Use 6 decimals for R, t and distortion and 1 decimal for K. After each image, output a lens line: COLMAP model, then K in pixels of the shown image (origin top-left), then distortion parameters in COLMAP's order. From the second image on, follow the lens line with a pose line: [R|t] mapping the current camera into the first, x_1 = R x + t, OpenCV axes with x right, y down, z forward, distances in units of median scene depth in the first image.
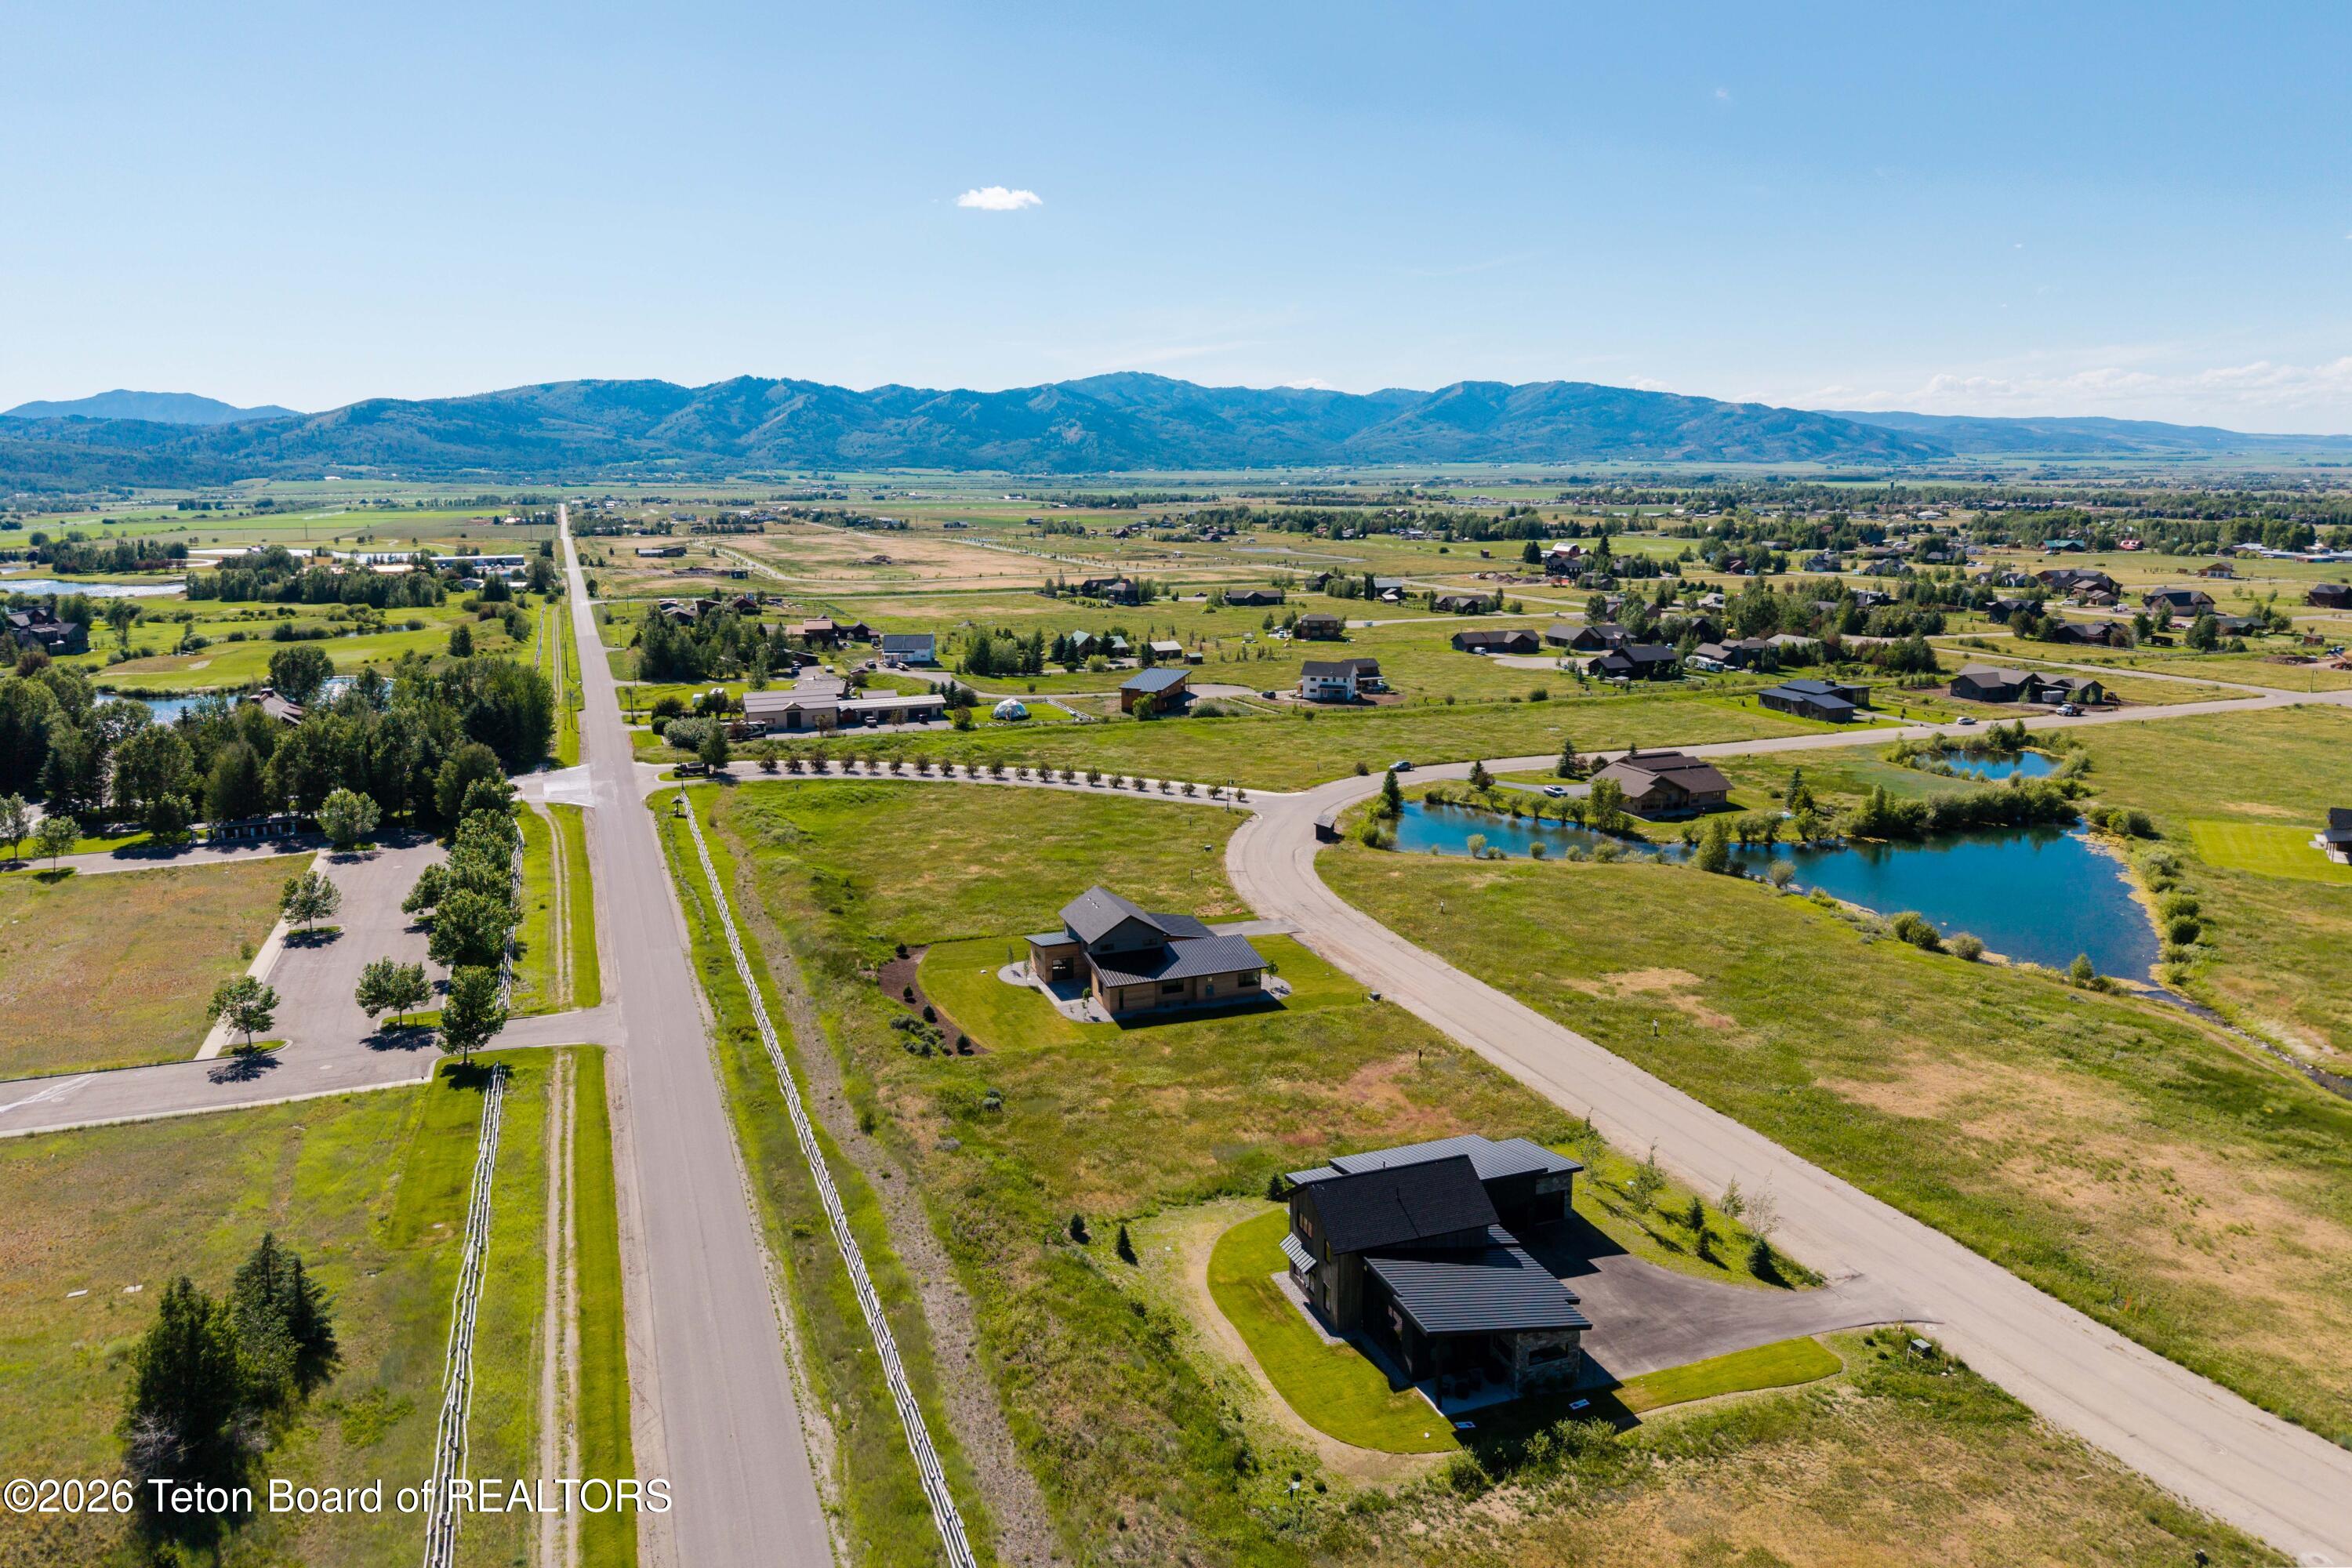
lens RADIAL K [[1643.2, 0, 1176.0], [0, 1643.2, 784.0], [0, 0, 1]] dist [0.009962, 0.002190]
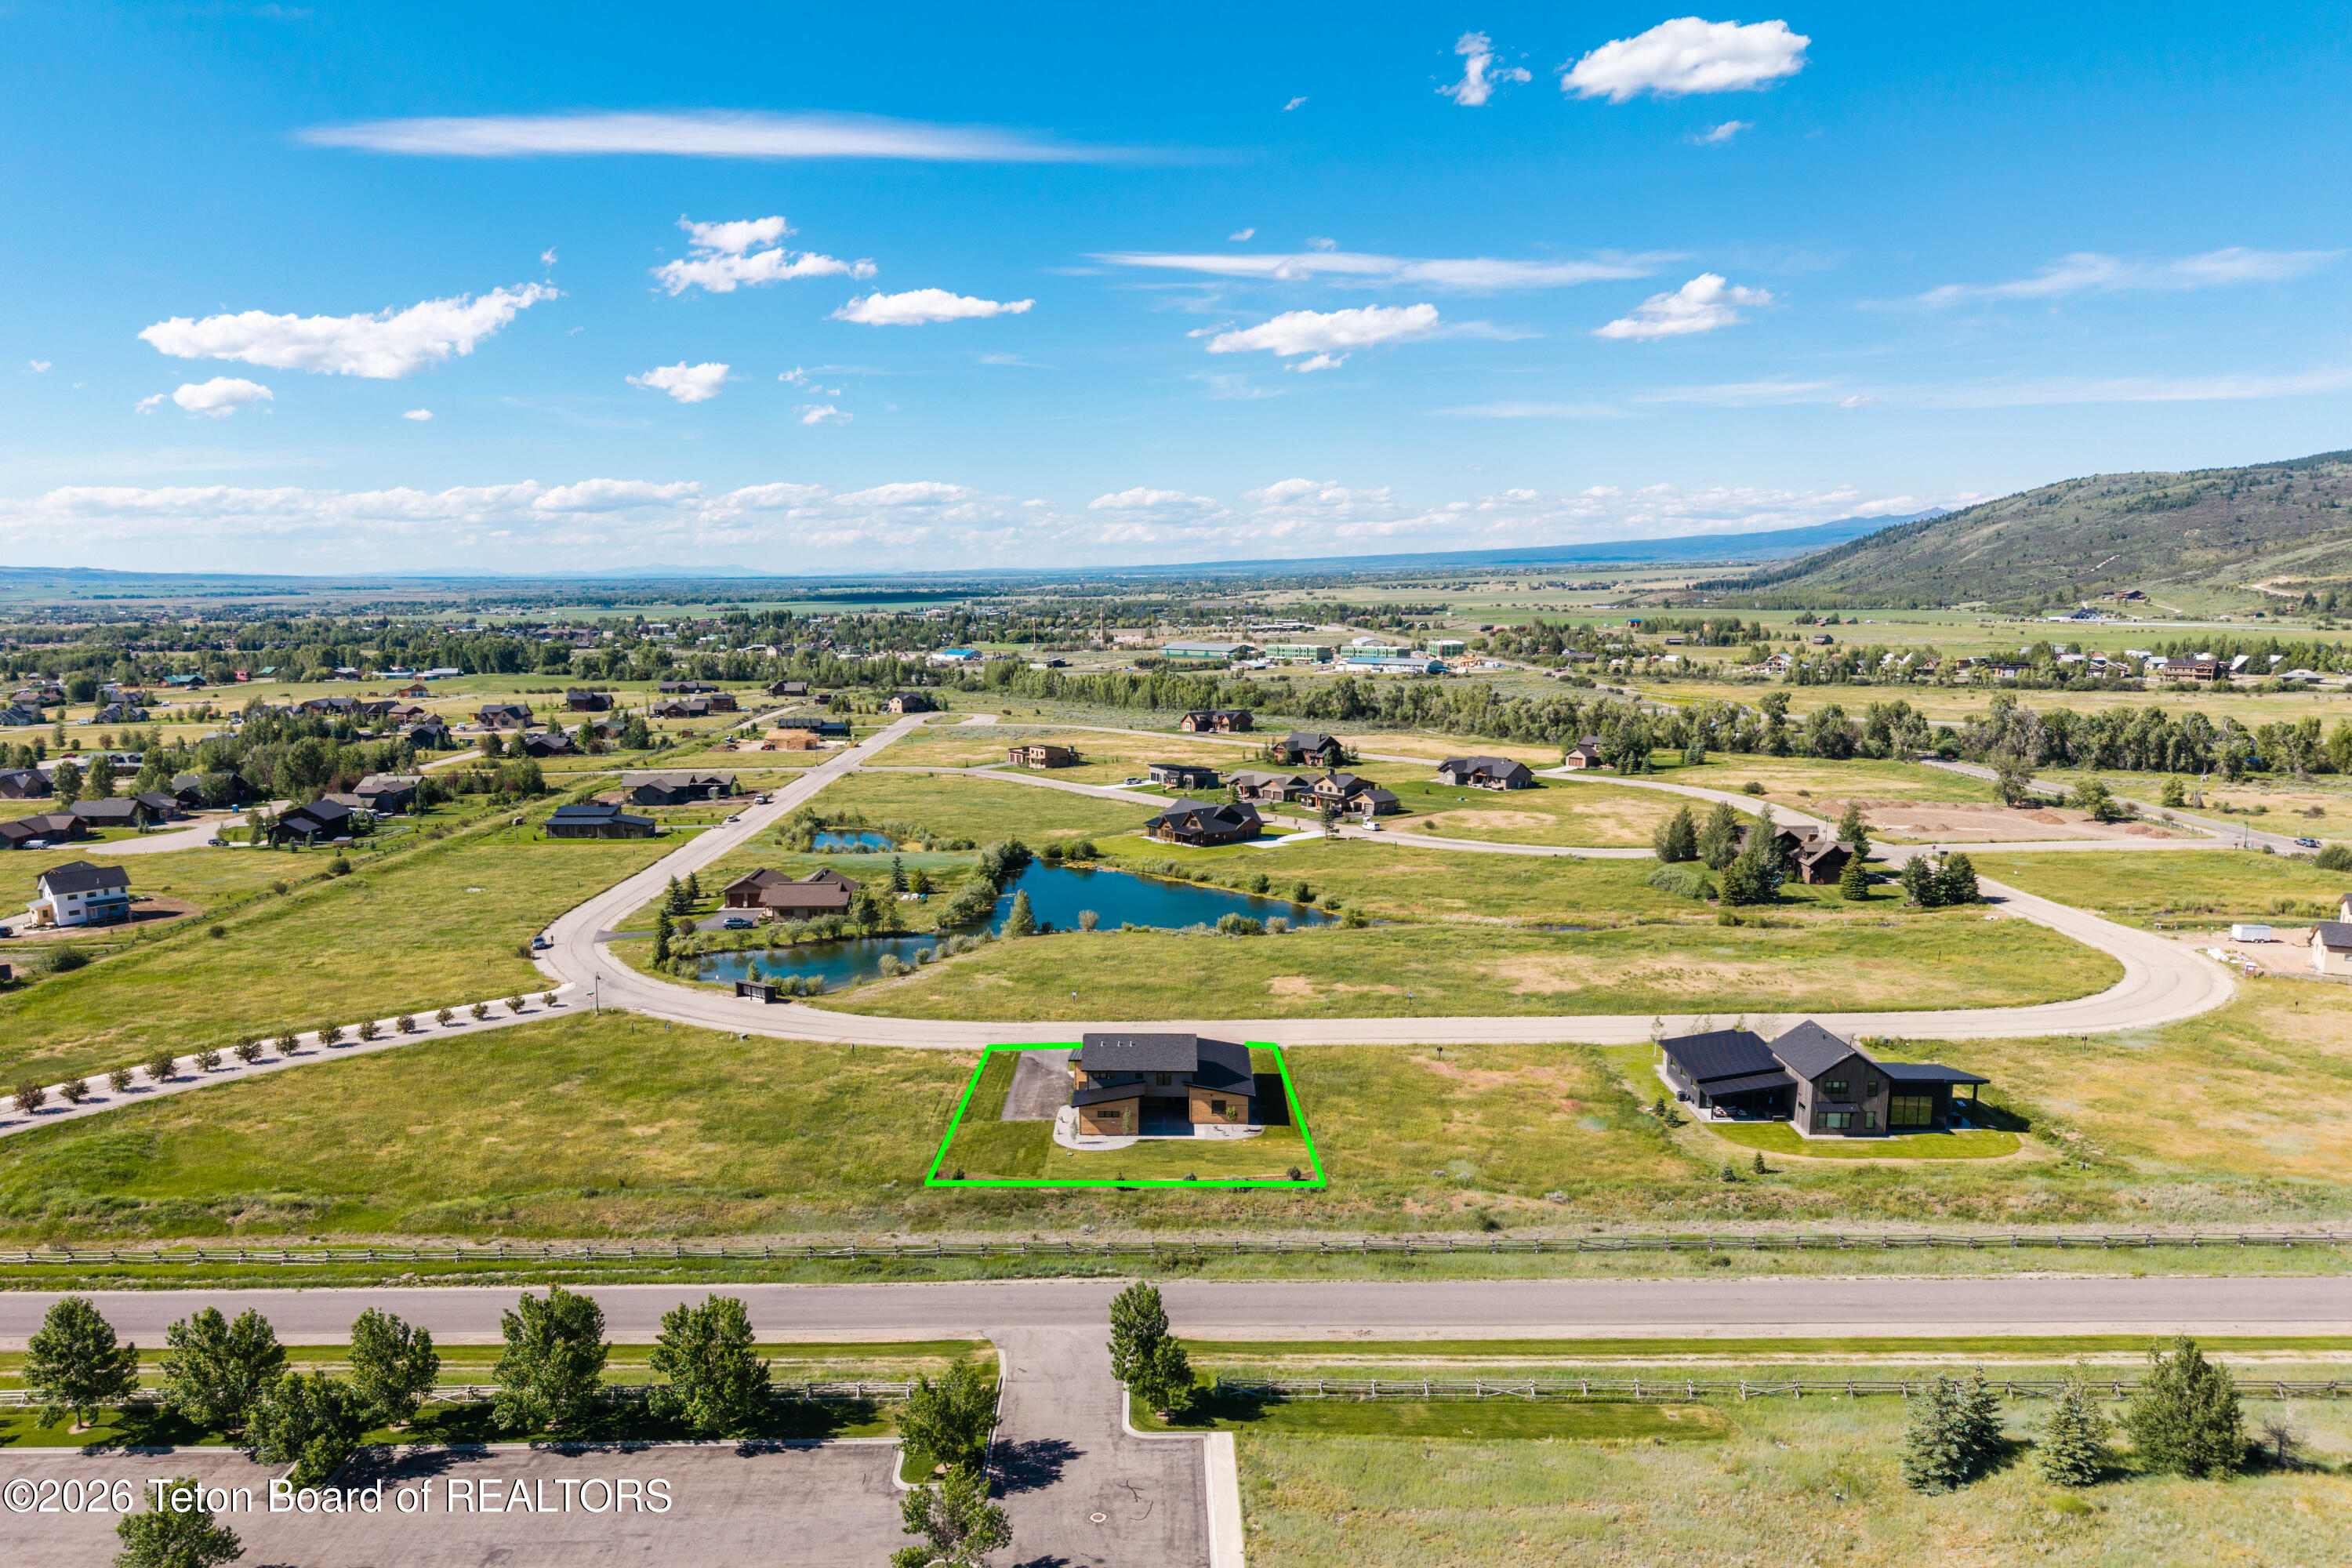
lens RADIAL K [[1708.5, 0, 1176.0], [0, 1708.5, 784.0], [0, 0, 1]] dist [0.093264, -0.210784]
pose [[0.349914, -0.124411, 0.928484, -1.010383], [0.199023, 0.978388, 0.056092, -0.133422], [-0.915396, 0.165162, 0.367113, 0.613051]]
